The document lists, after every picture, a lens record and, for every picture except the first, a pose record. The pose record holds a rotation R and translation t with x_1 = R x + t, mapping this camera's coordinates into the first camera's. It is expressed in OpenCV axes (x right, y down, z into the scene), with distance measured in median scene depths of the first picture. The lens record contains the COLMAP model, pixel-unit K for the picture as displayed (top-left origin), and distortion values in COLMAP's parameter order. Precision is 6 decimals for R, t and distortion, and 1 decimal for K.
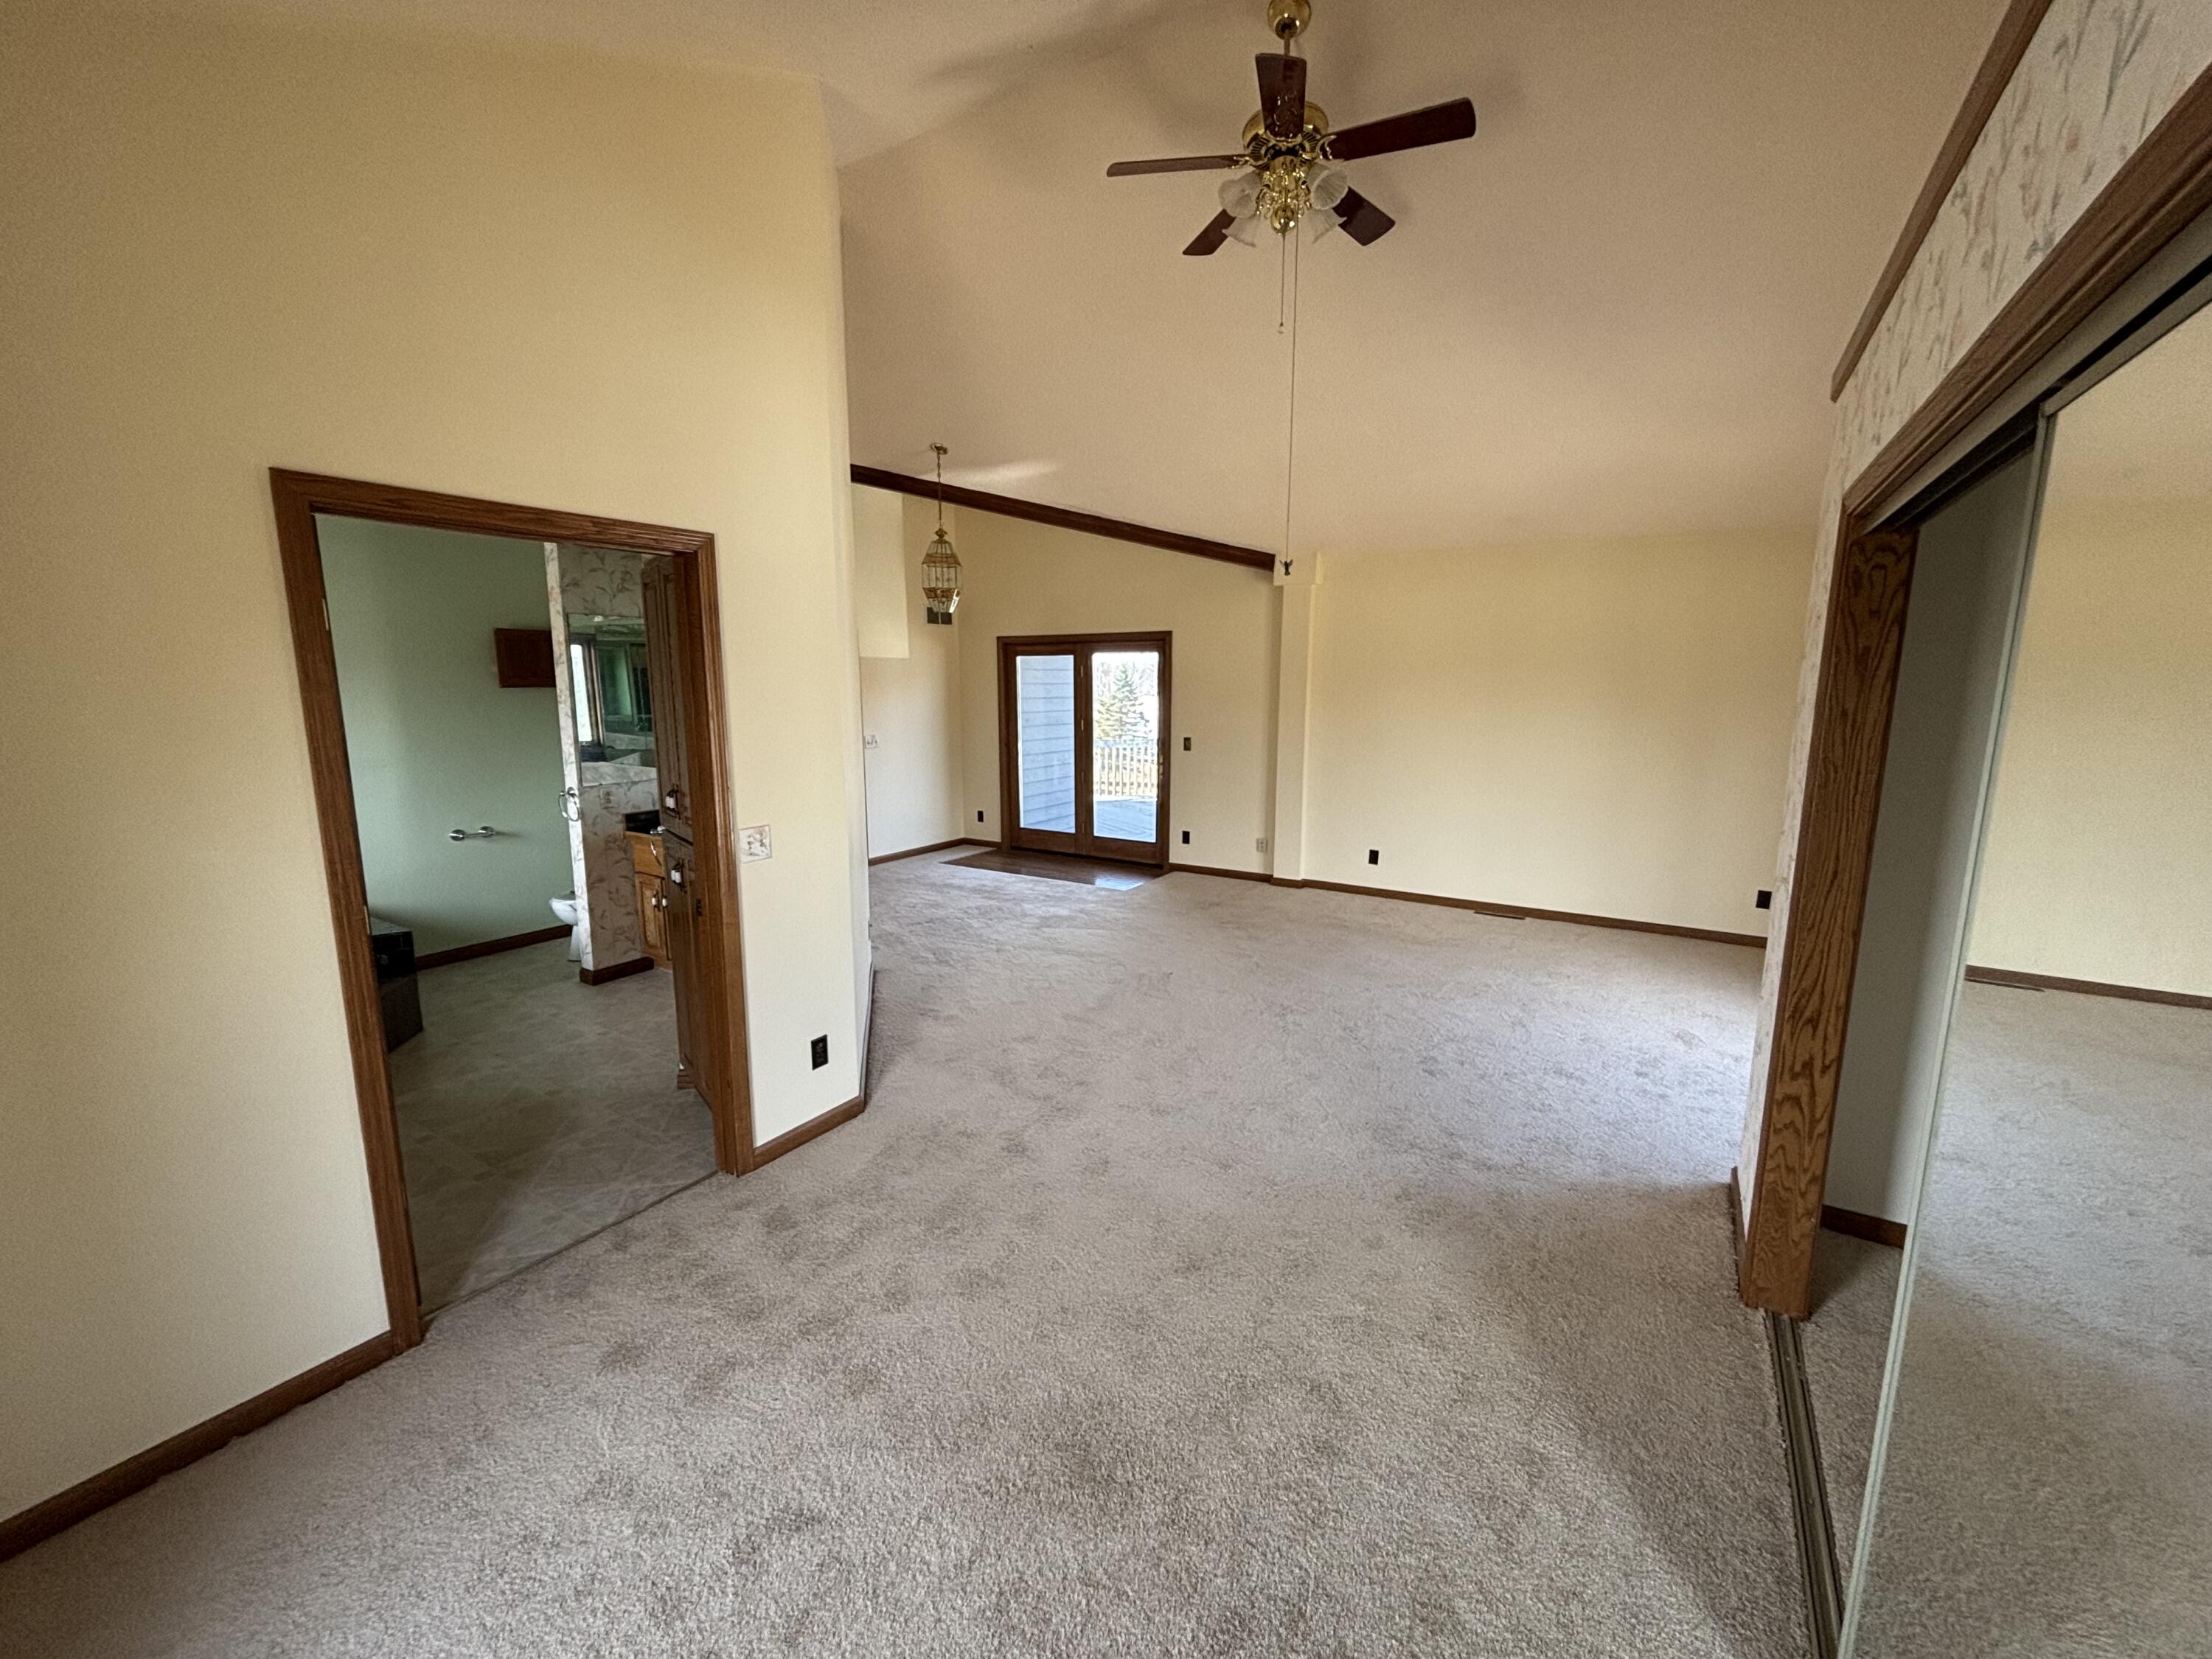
lens RADIAL K [[916.7, 0, 1103.3], [0, 916.7, 828.0], [0, 0, 1]] dist [-0.004238, -0.000215]
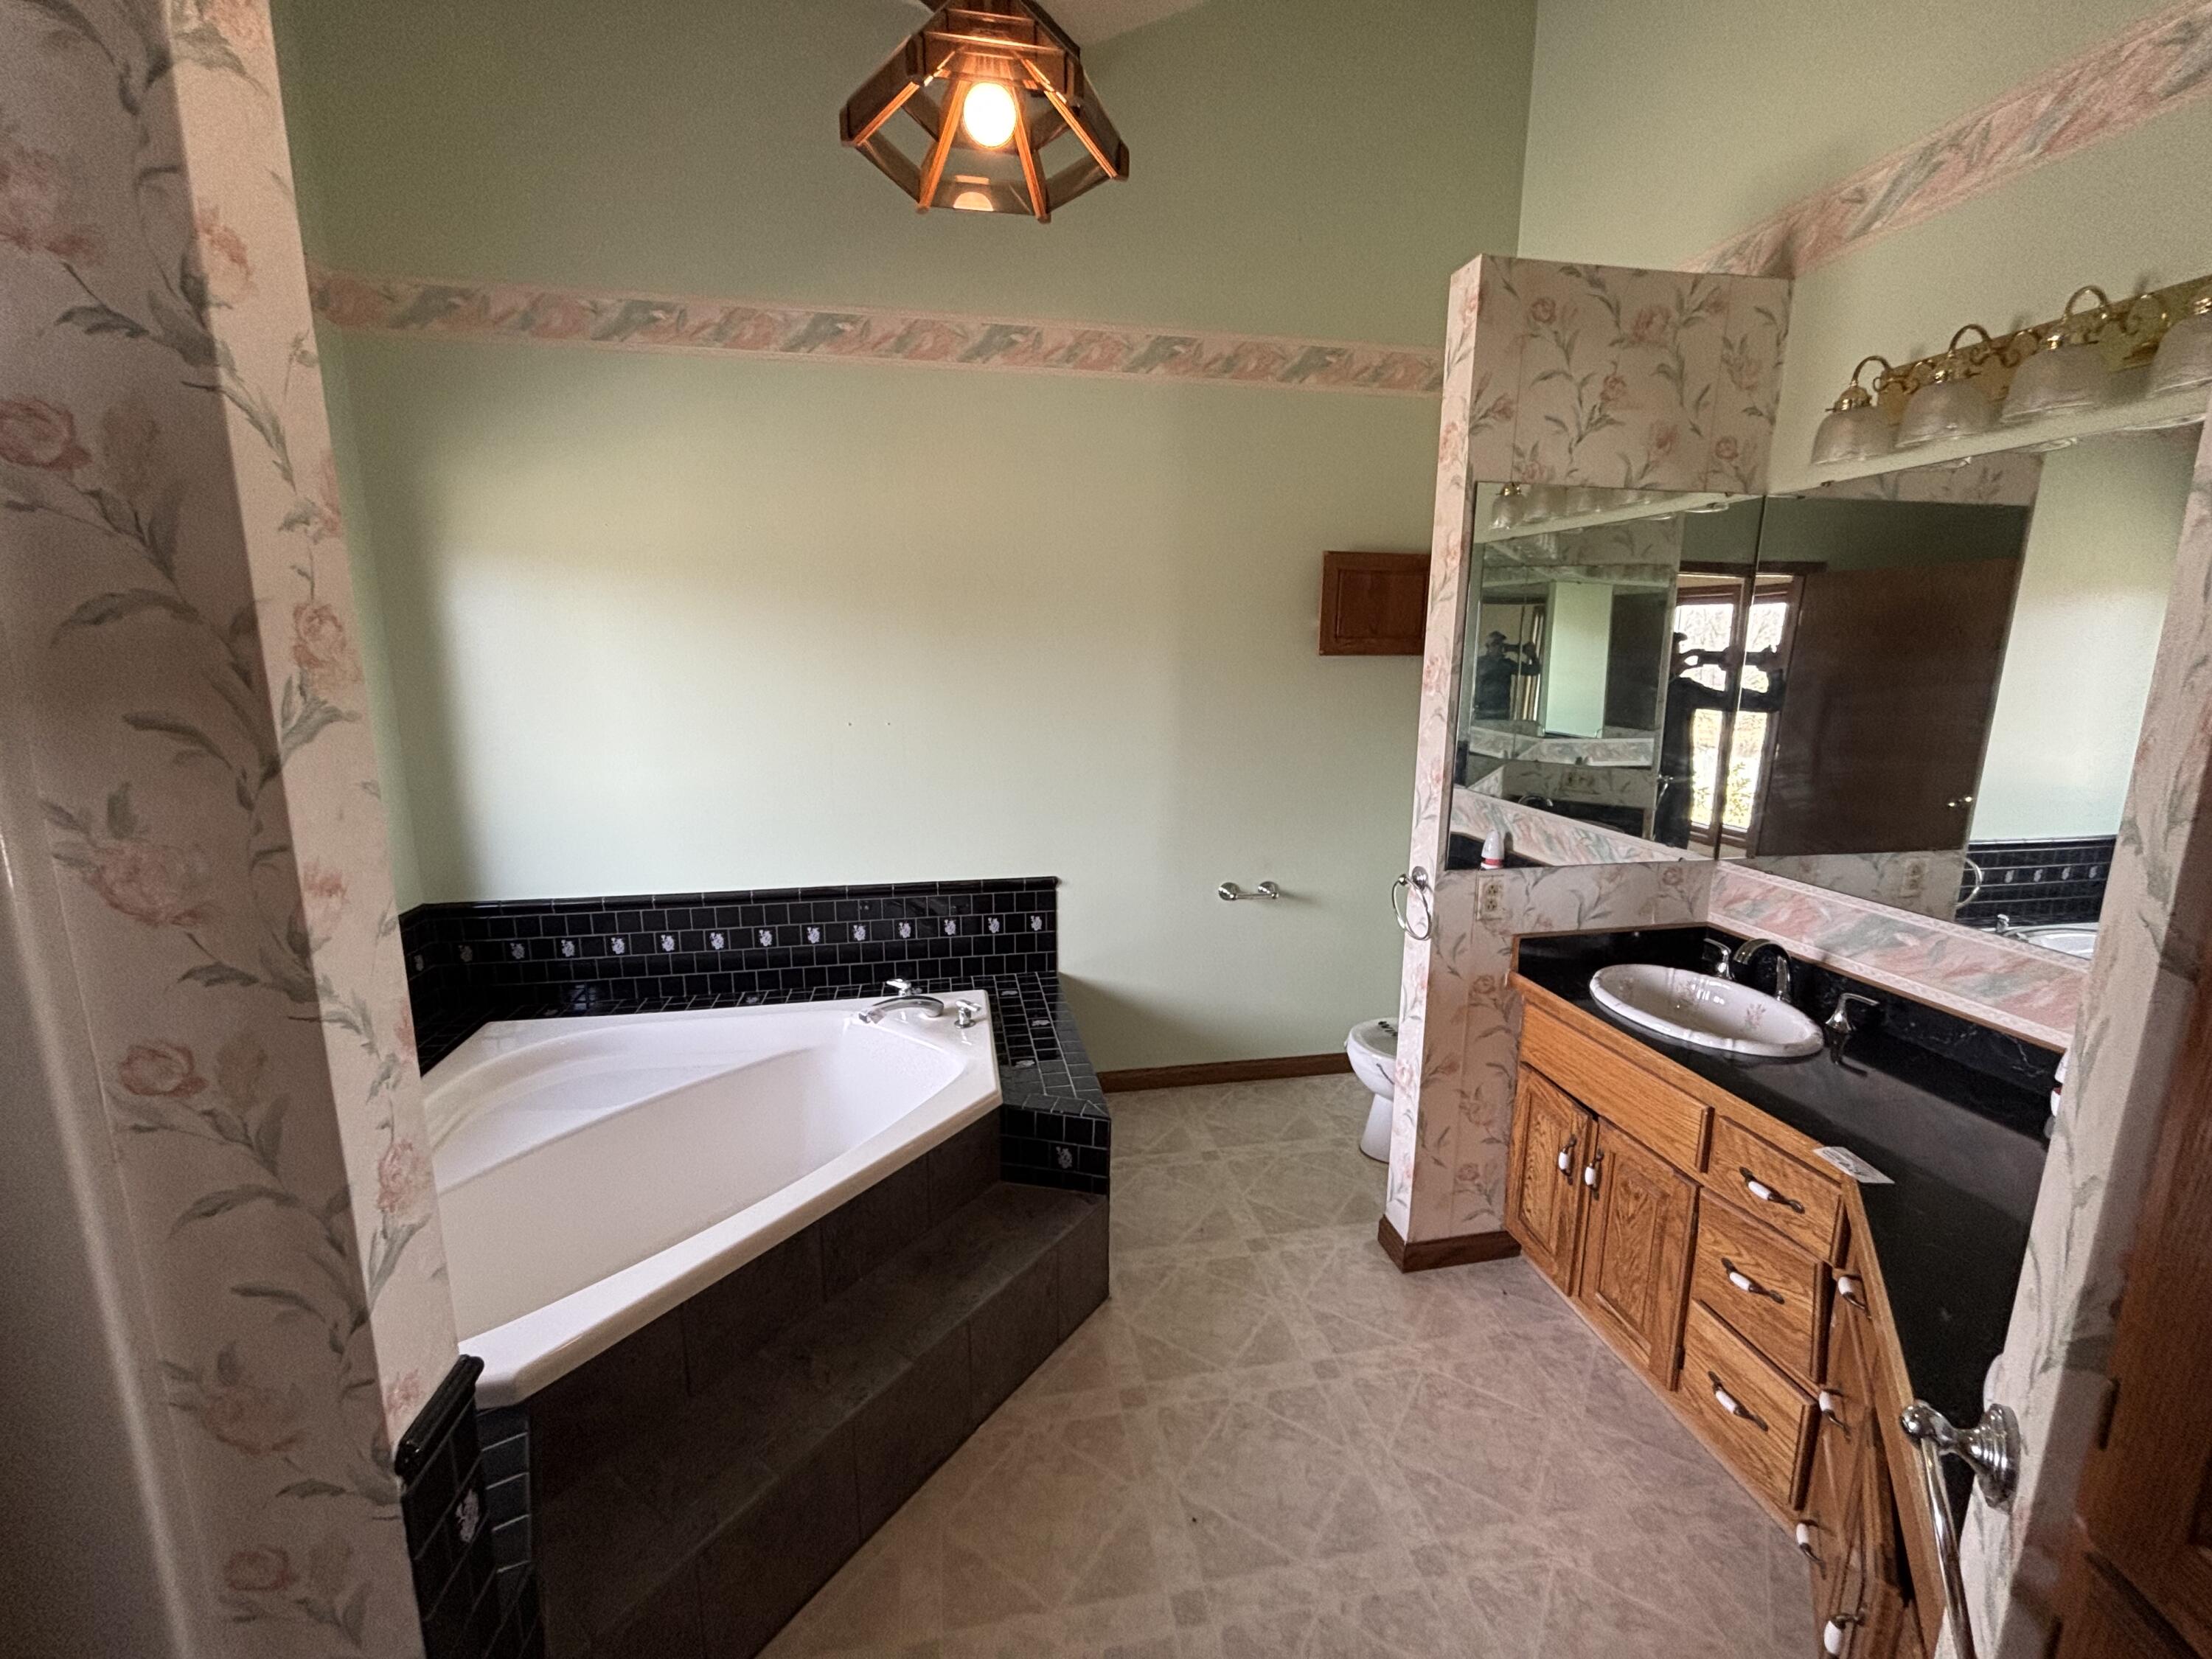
lens RADIAL K [[916.7, 0, 1105.4], [0, 916.7, 818.8], [0, 0, 1]] dist [-0.004238, -0.000215]
pose [[0.693650, 0.134966, -0.707555, -0.352599], [-0.116891, 0.990360, 0.074317, -0.082201], [0.710764, 0.031157, 0.702740, 0.535765]]
